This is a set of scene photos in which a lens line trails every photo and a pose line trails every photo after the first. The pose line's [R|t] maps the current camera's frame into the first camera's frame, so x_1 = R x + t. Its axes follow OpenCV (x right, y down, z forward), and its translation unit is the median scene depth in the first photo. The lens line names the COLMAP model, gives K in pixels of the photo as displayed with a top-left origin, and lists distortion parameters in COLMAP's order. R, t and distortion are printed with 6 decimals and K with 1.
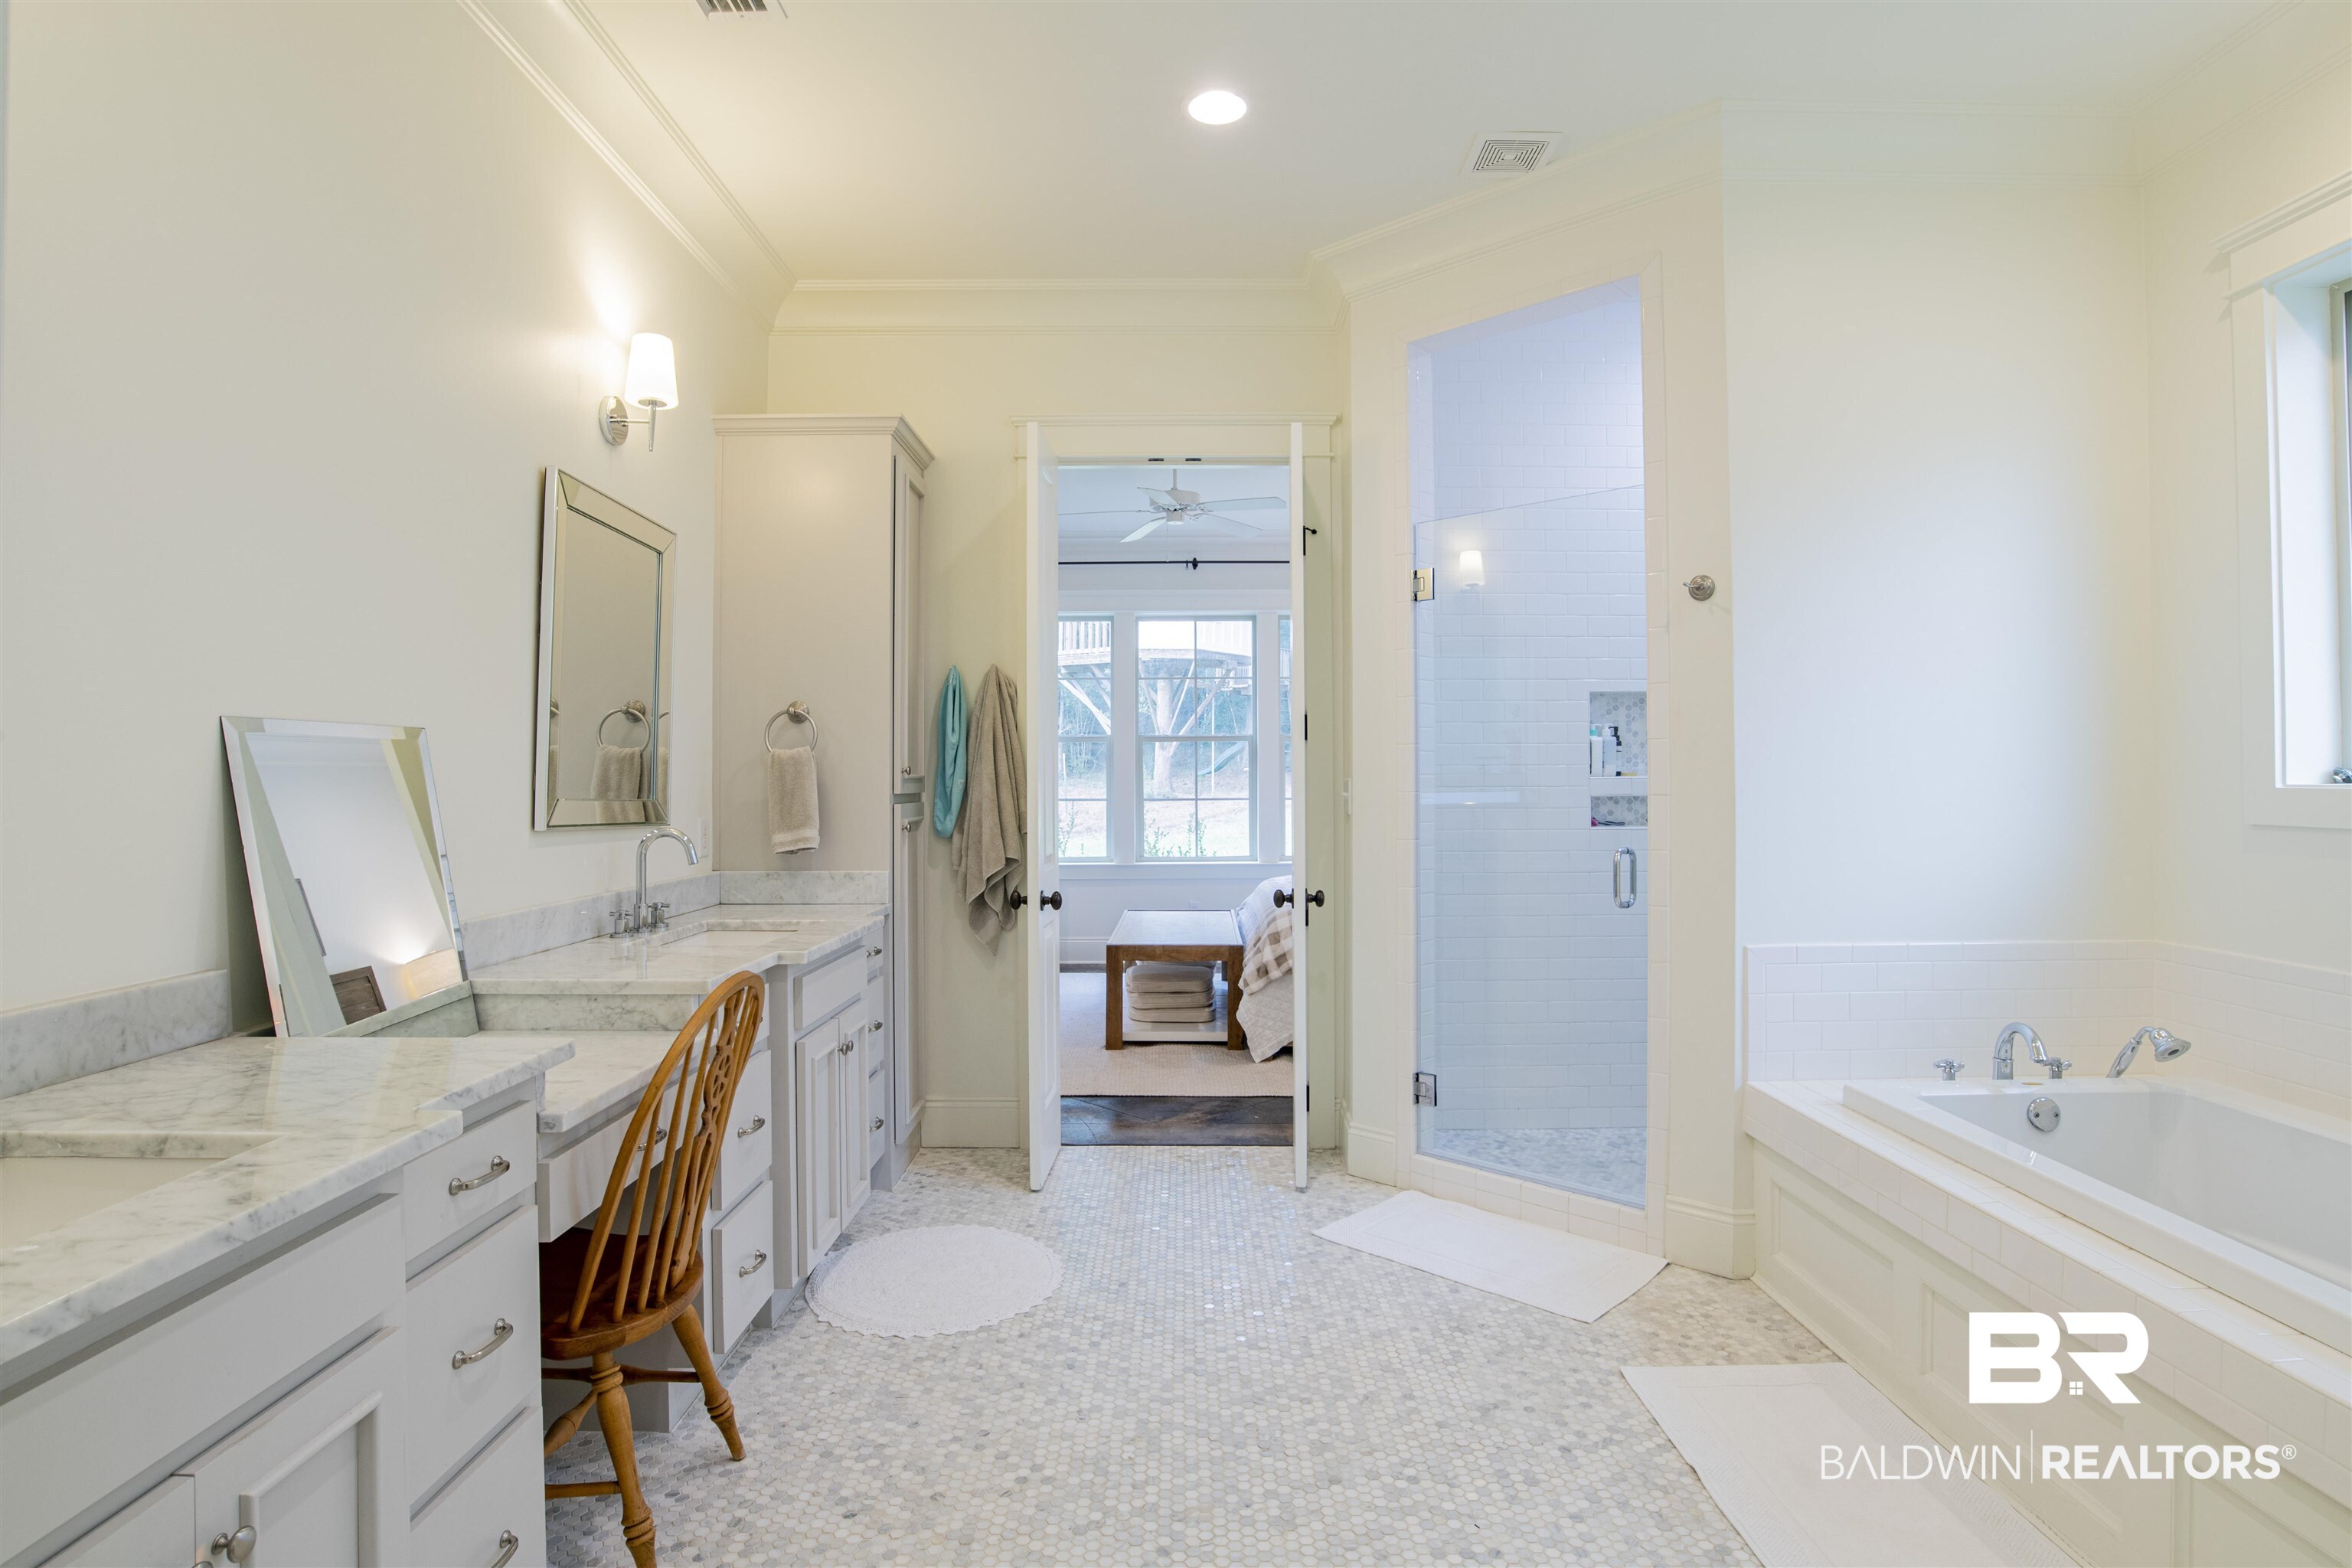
lens RADIAL K [[1199.4, 0, 1175.3], [0, 1199.4, 776.4], [0, 0, 1]] dist [-0.043013, 0.006043]
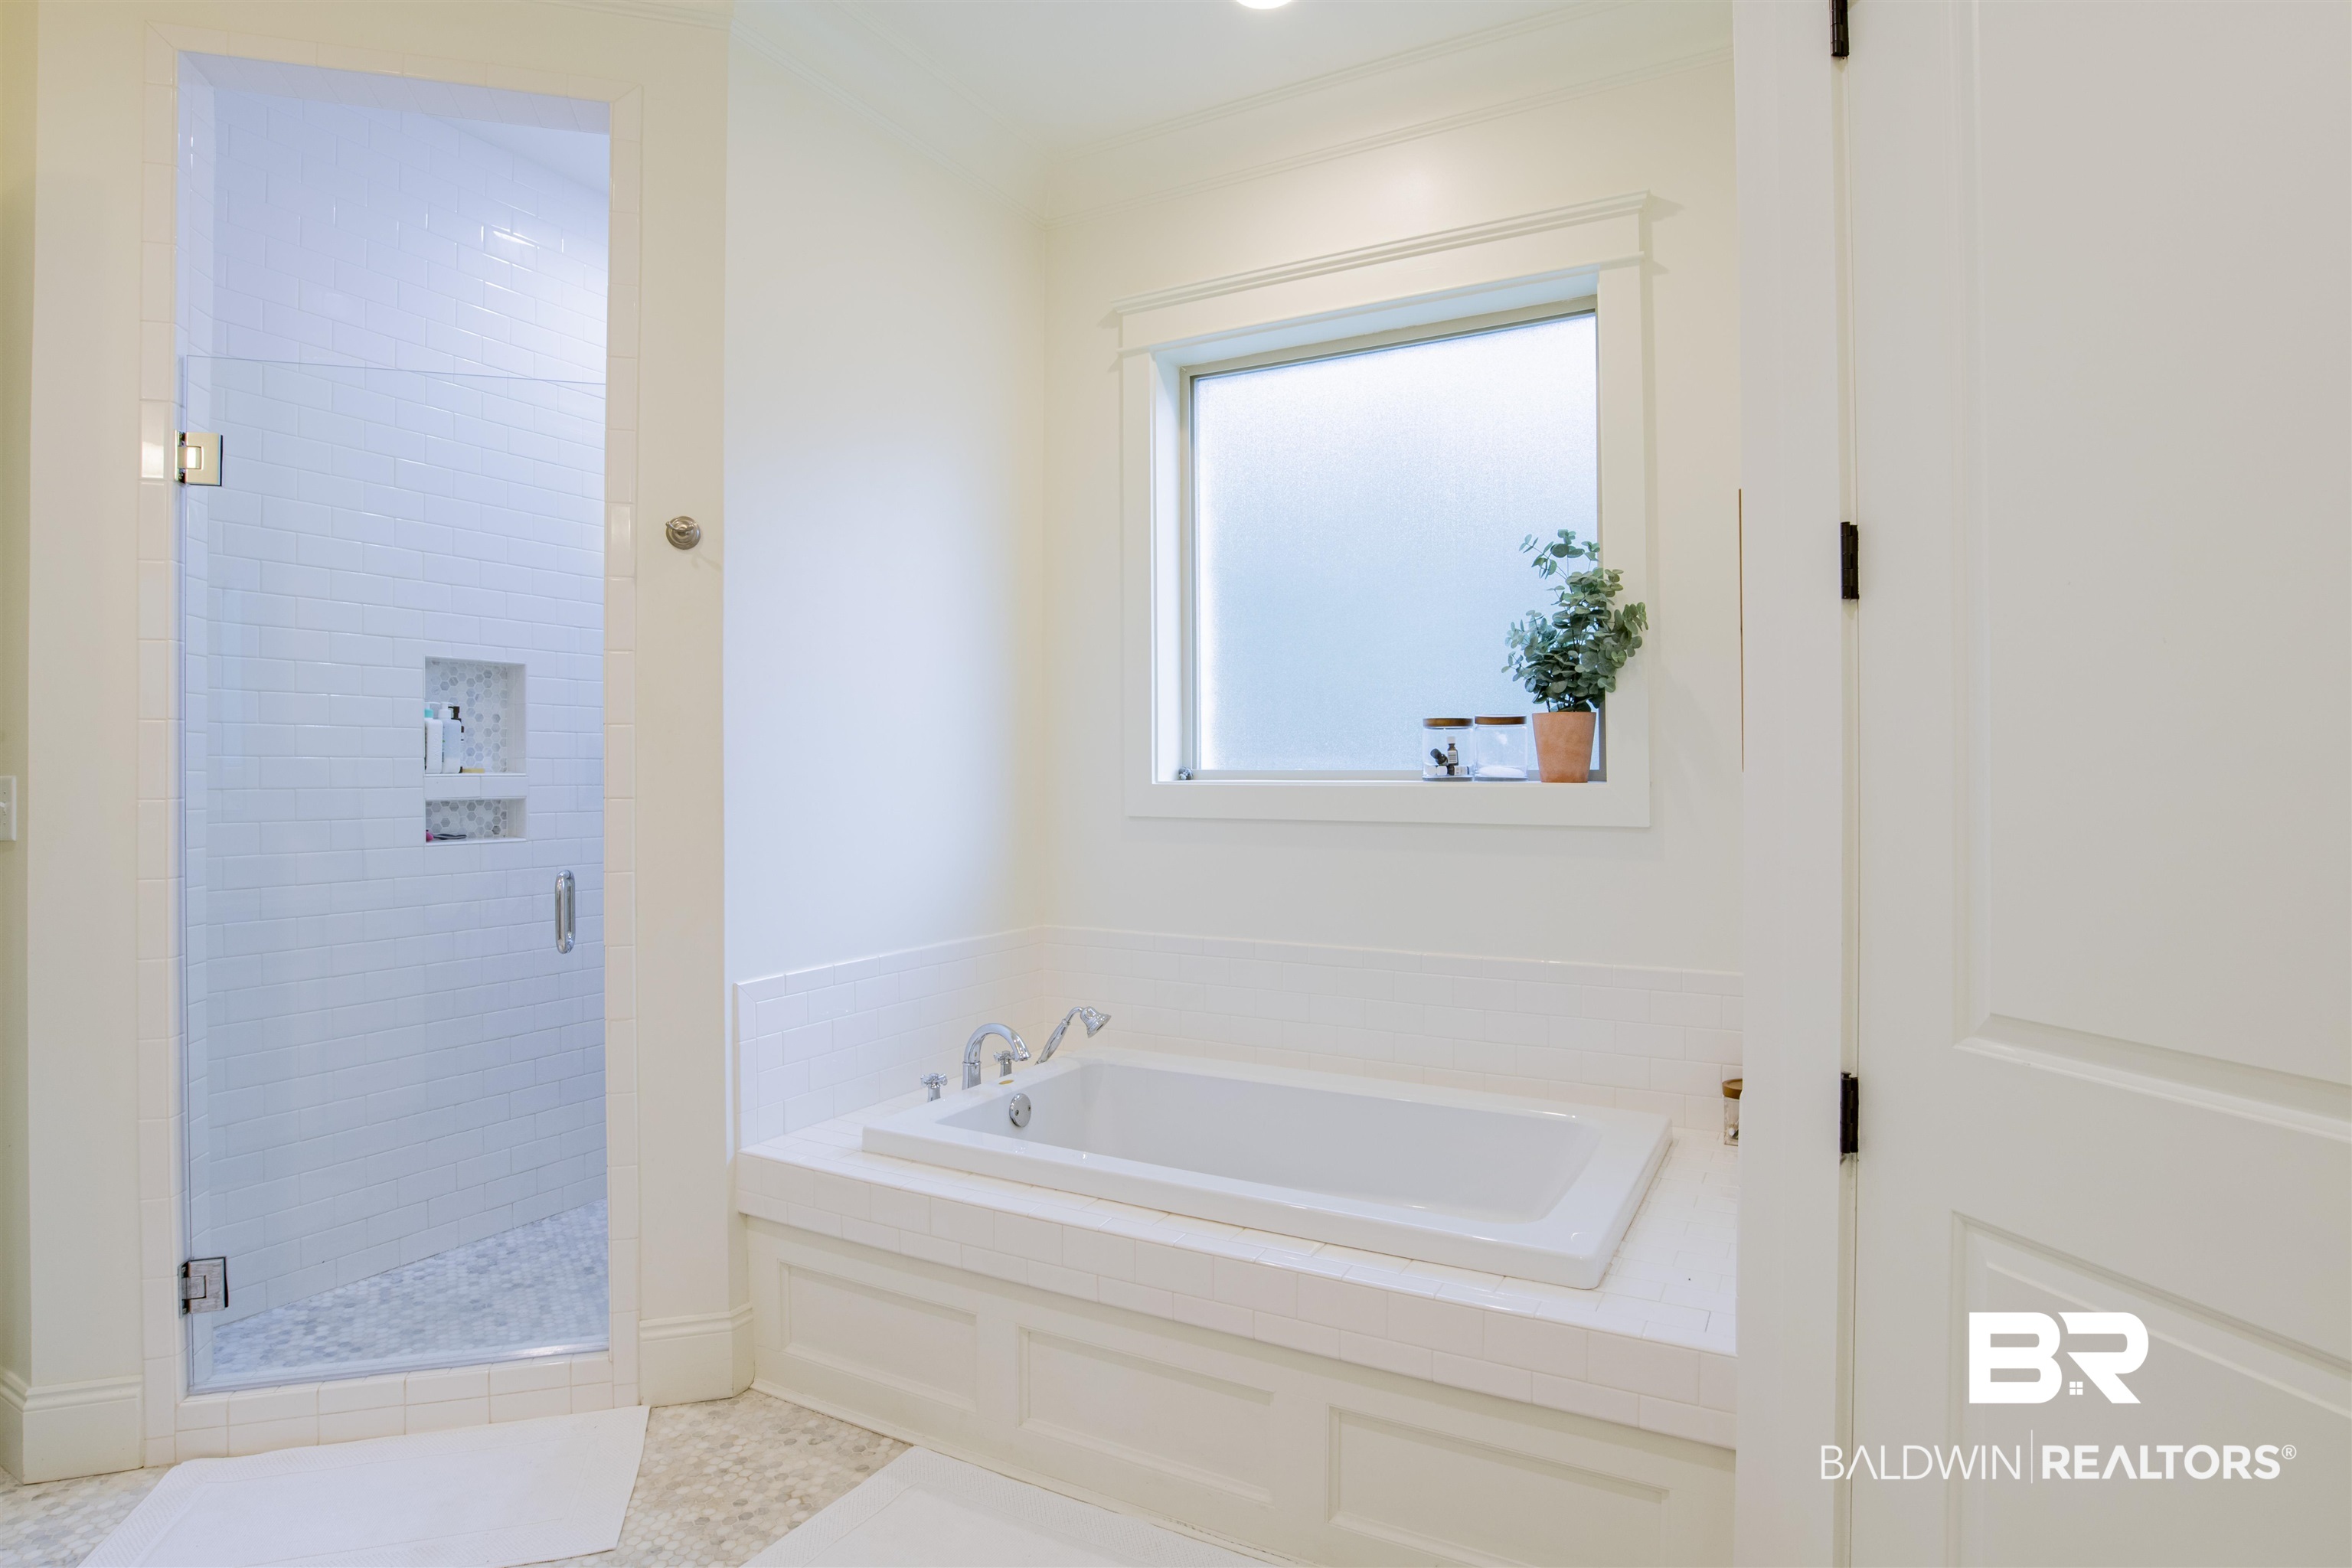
lens RADIAL K [[1245.7, 0, 1181.5], [0, 1245.7, 774.3], [0, 0, 1]] dist [-0.039599, 0.012728]
pose [[0.486445, 0.001877, 0.873709, -0.112302], [-0.002228, 0.999997, -0.000908, 0.000381], [-0.873708, -0.001505, 0.486448, 0.322062]]
